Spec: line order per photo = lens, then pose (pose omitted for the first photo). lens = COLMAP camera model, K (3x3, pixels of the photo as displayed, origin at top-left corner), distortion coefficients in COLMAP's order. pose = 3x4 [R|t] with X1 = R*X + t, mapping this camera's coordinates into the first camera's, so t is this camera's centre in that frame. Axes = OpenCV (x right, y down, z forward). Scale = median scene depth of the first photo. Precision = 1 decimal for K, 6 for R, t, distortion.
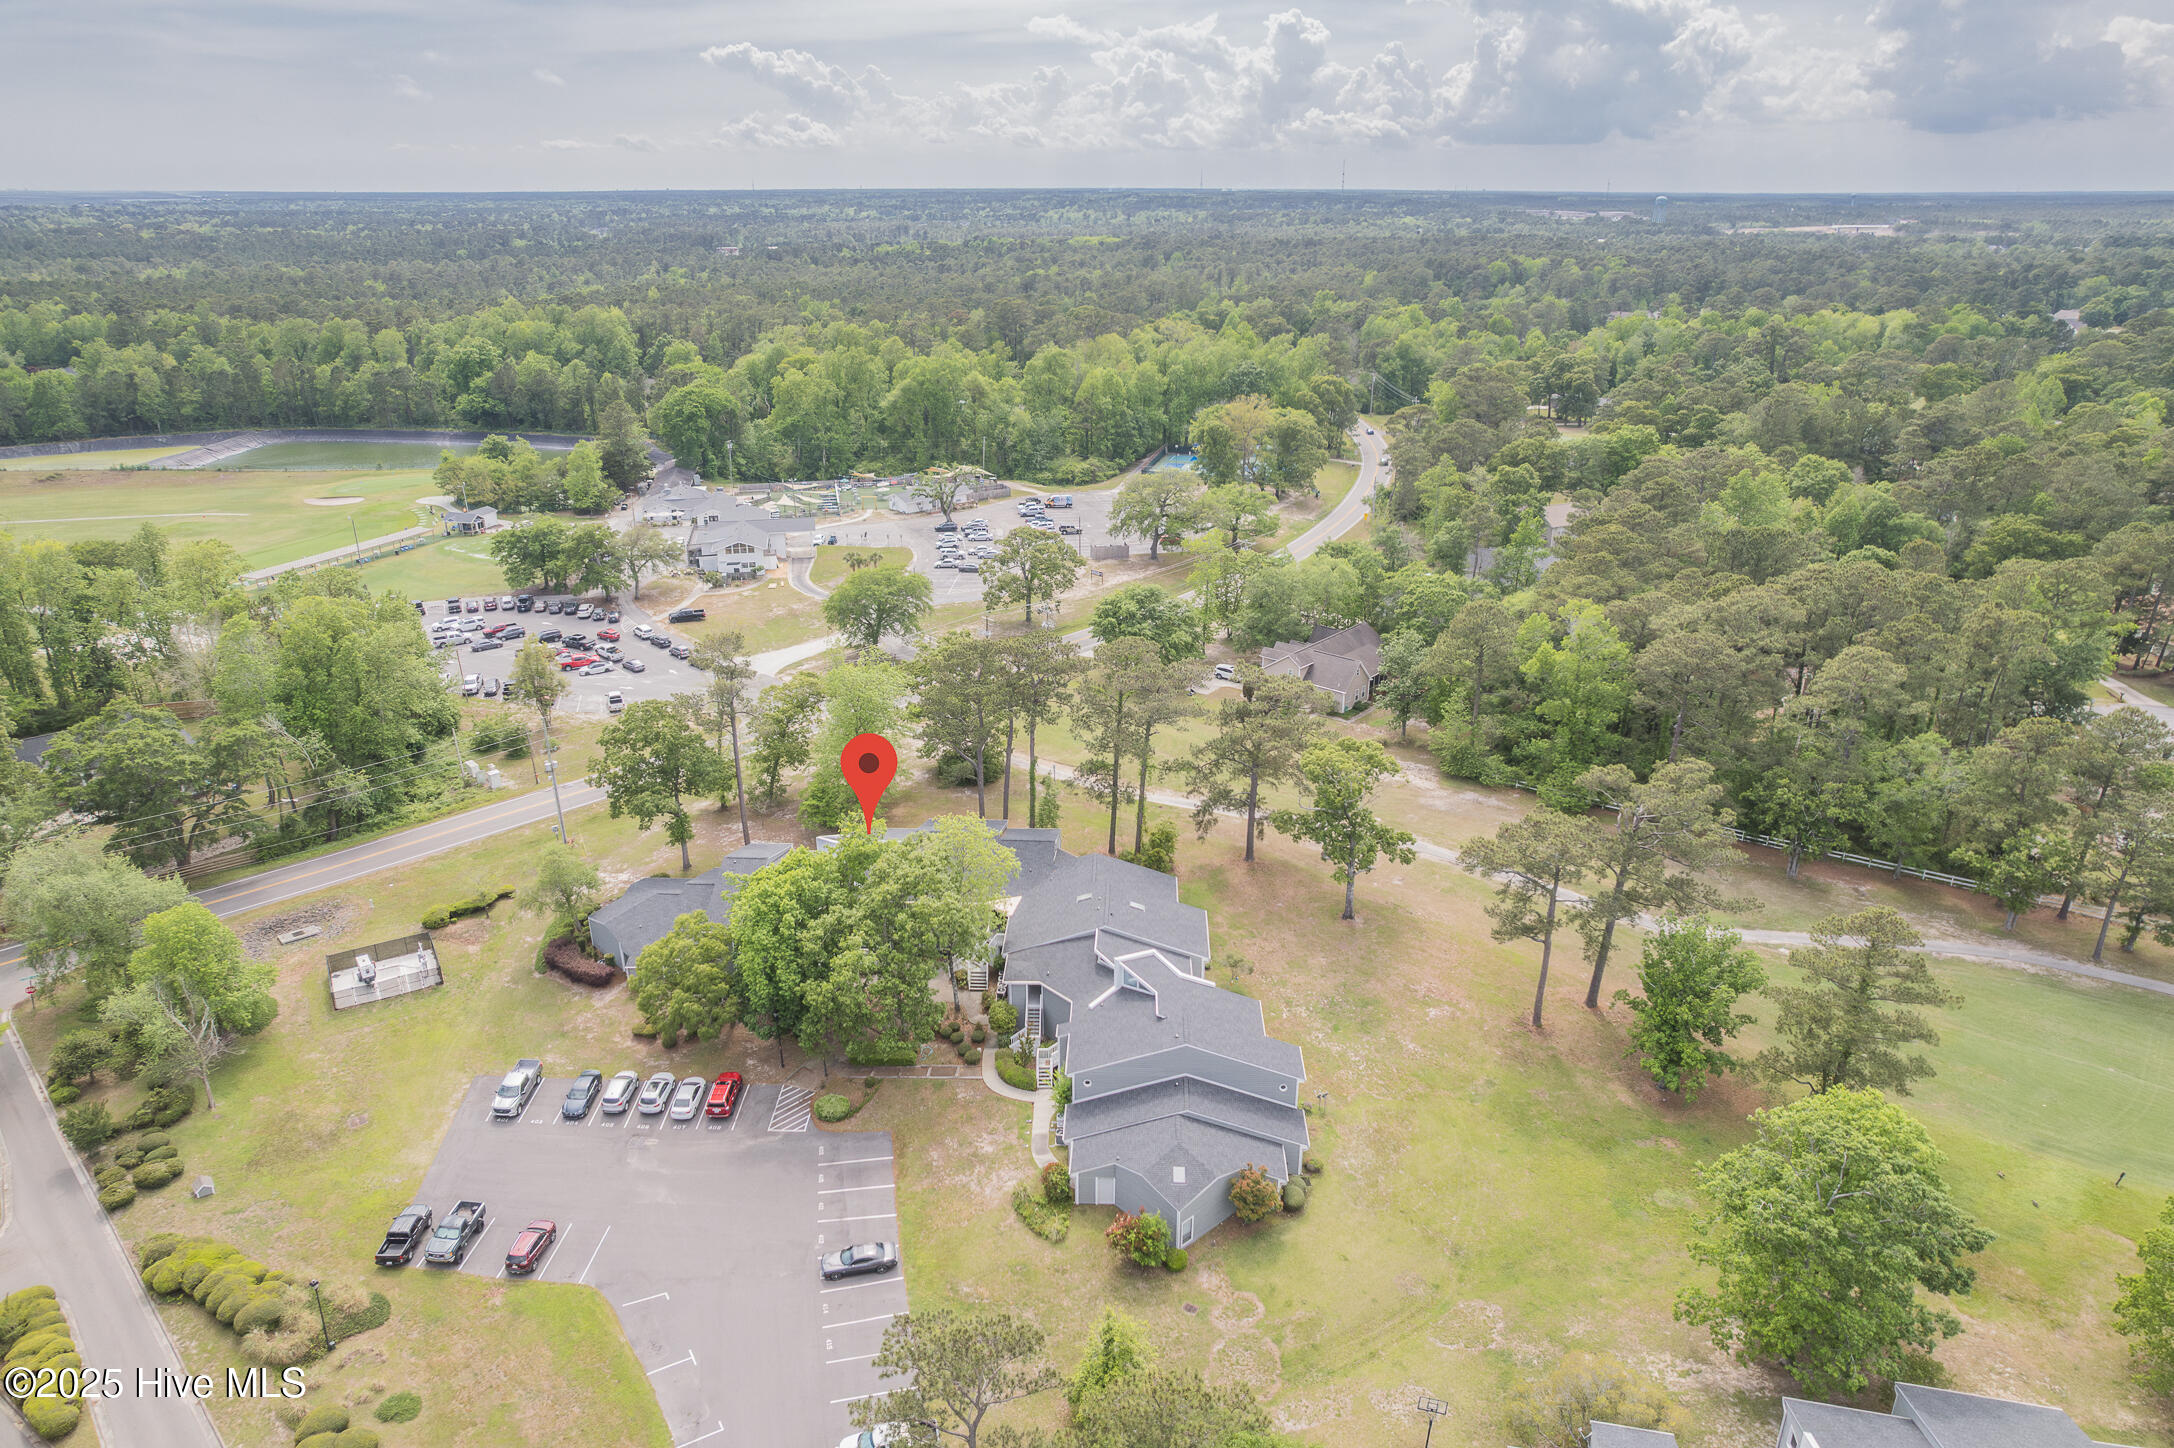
lens RADIAL K [[1377.1, 0, 1088.2], [0, 1377.1, 736.5], [0, 0, 1]] dist [-0.084614, 0.088271]
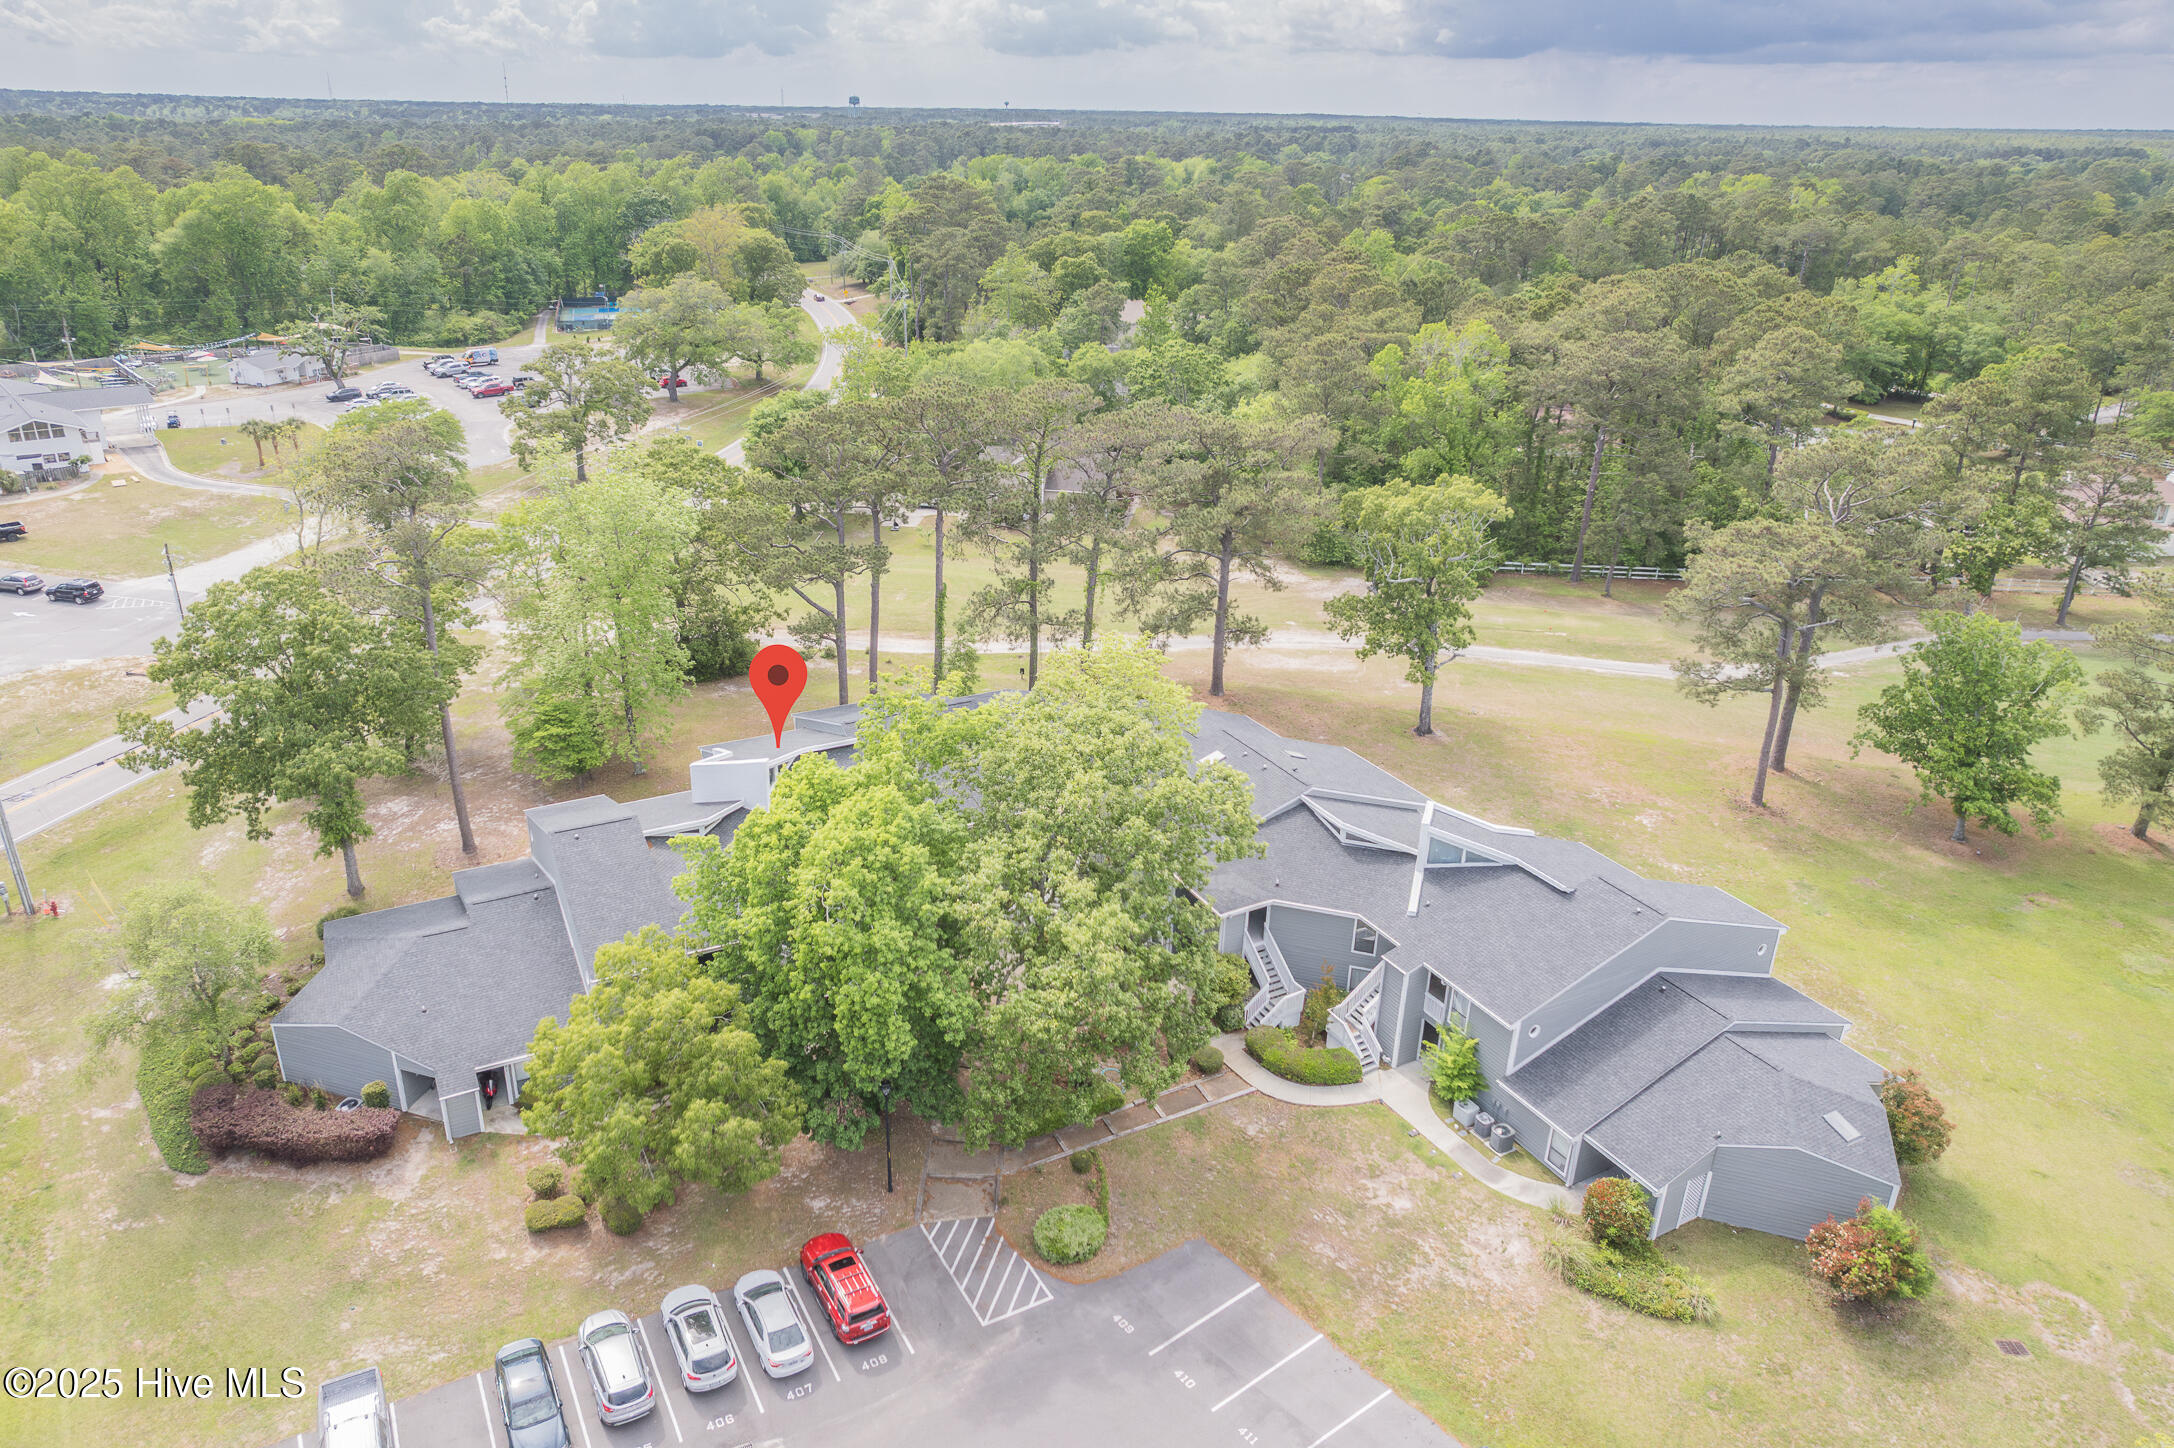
lens RADIAL K [[1450.9, 0, 1080.5], [0, 1450.9, 682.1], [0, 0, 1]] dist [-0.083577, 0.089358]
pose [[0.872352, -0.171848, 0.457680, -0.288280], [0.164734, 0.984760, 0.055766, 0.031623], [-0.460288, 0.026748, 0.887366, 0.385288]]
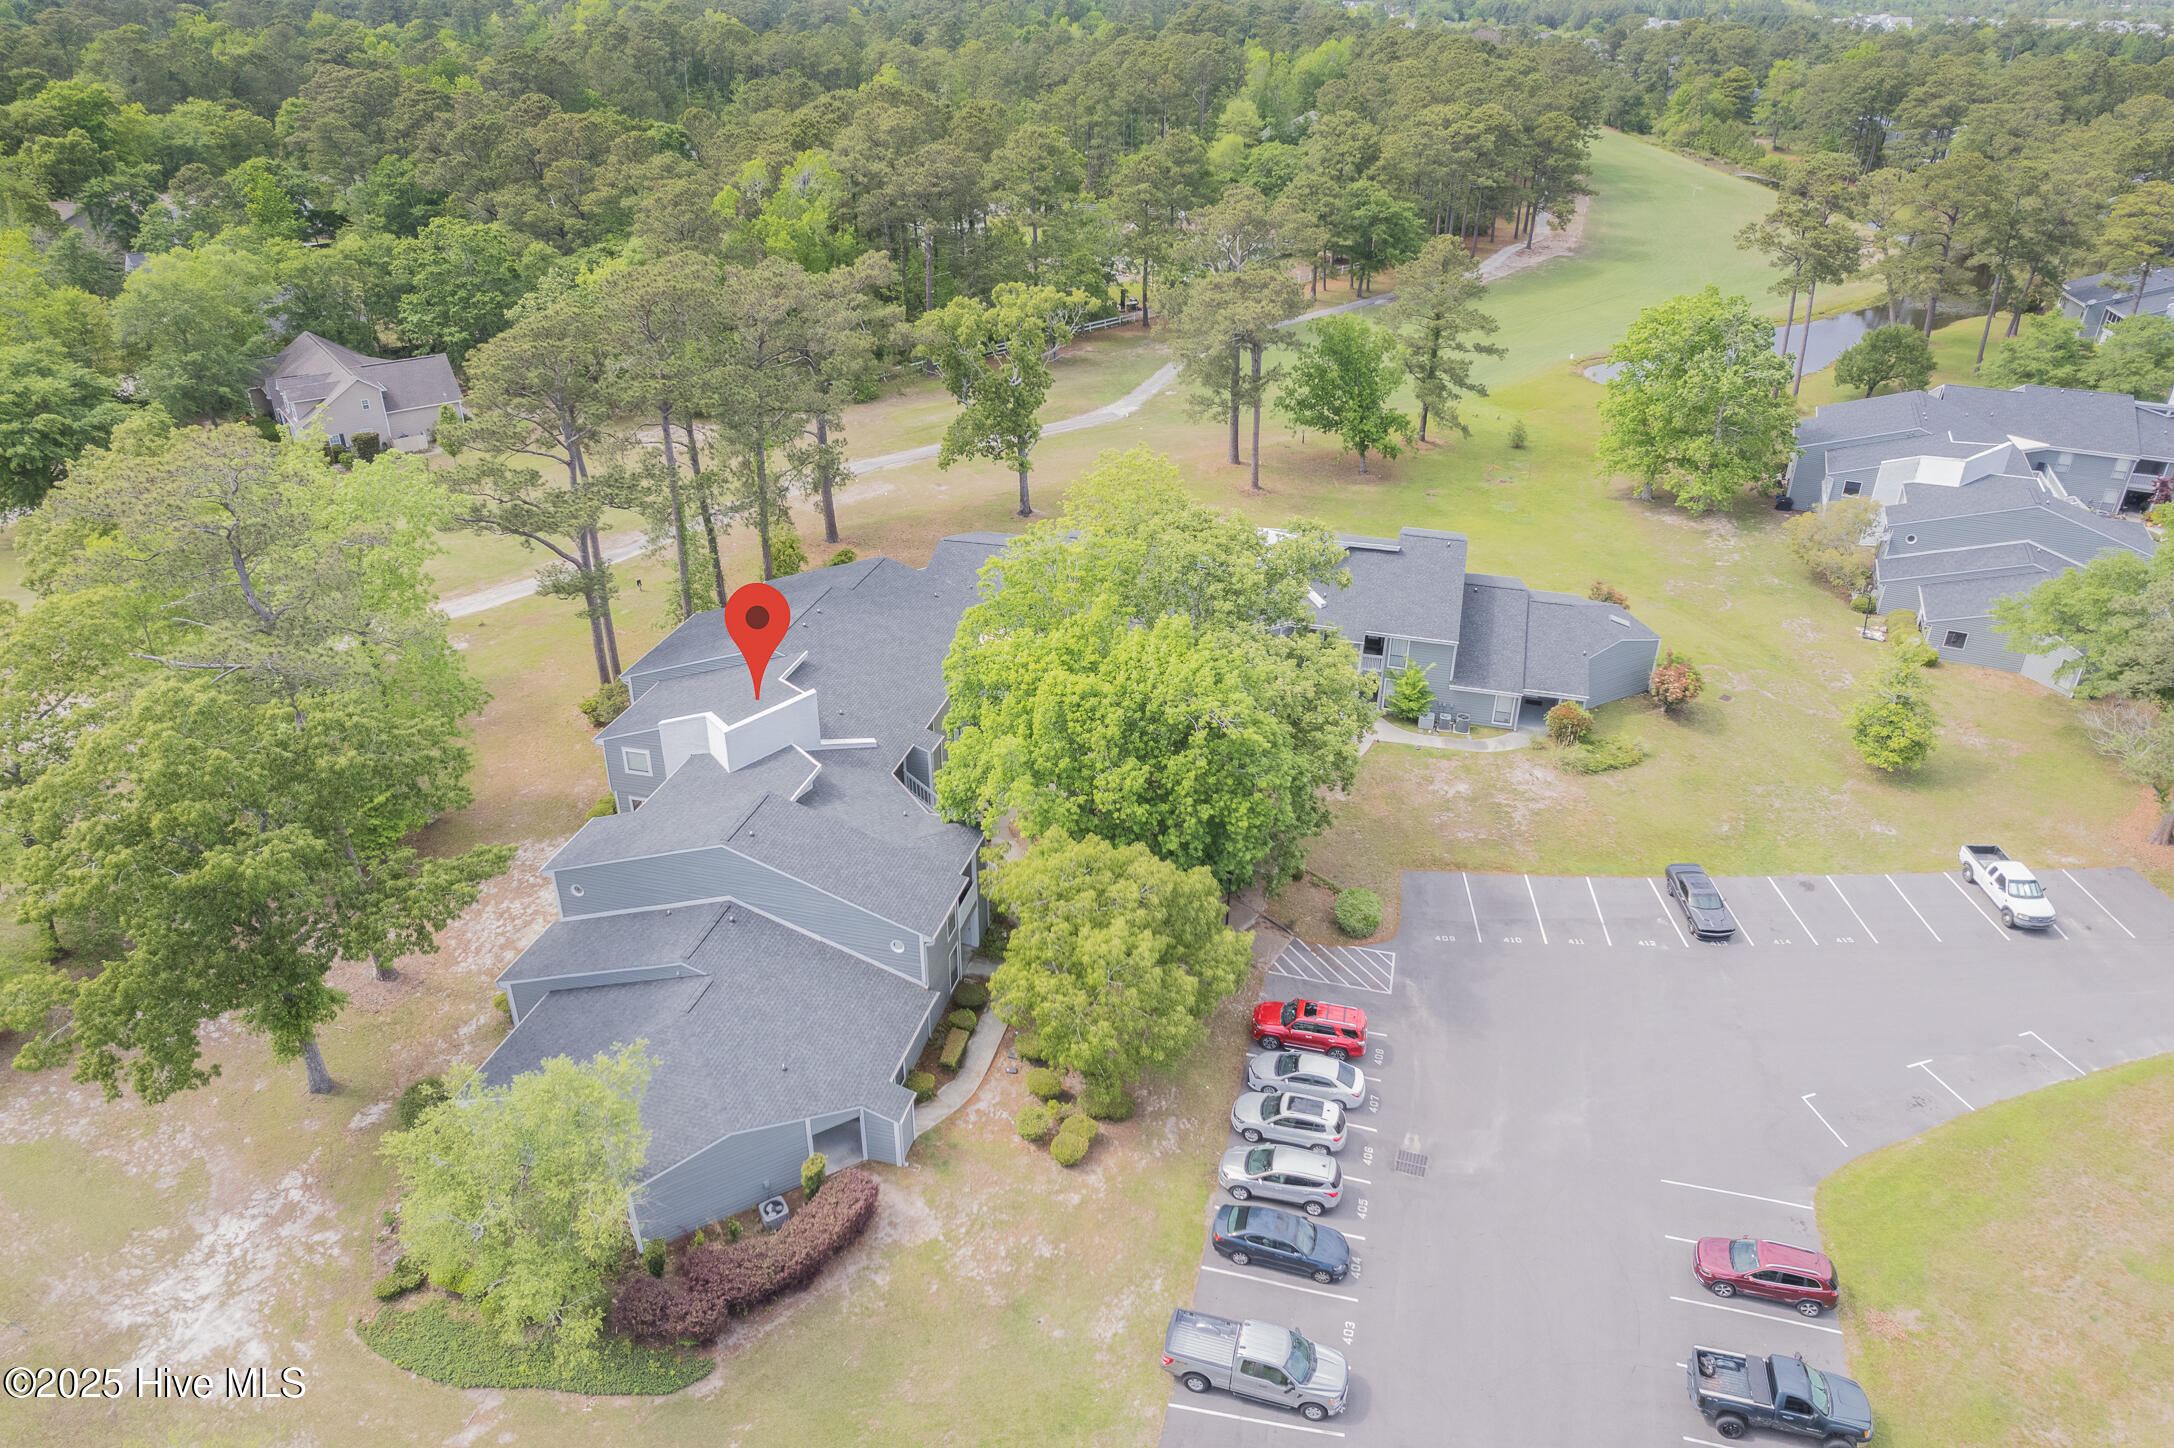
lens RADIAL K [[1363.1, 0, 1087.0], [0, 1363.1, 724.0], [0, 0, 1]] dist [-0.038650, 0.000133]
pose [[0.208061, -0.481236, 0.851541, -0.514374], [0.336190, 0.852737, 0.399769, -0.065839], [-0.918524, 0.203103, 0.339208, 0.651452]]
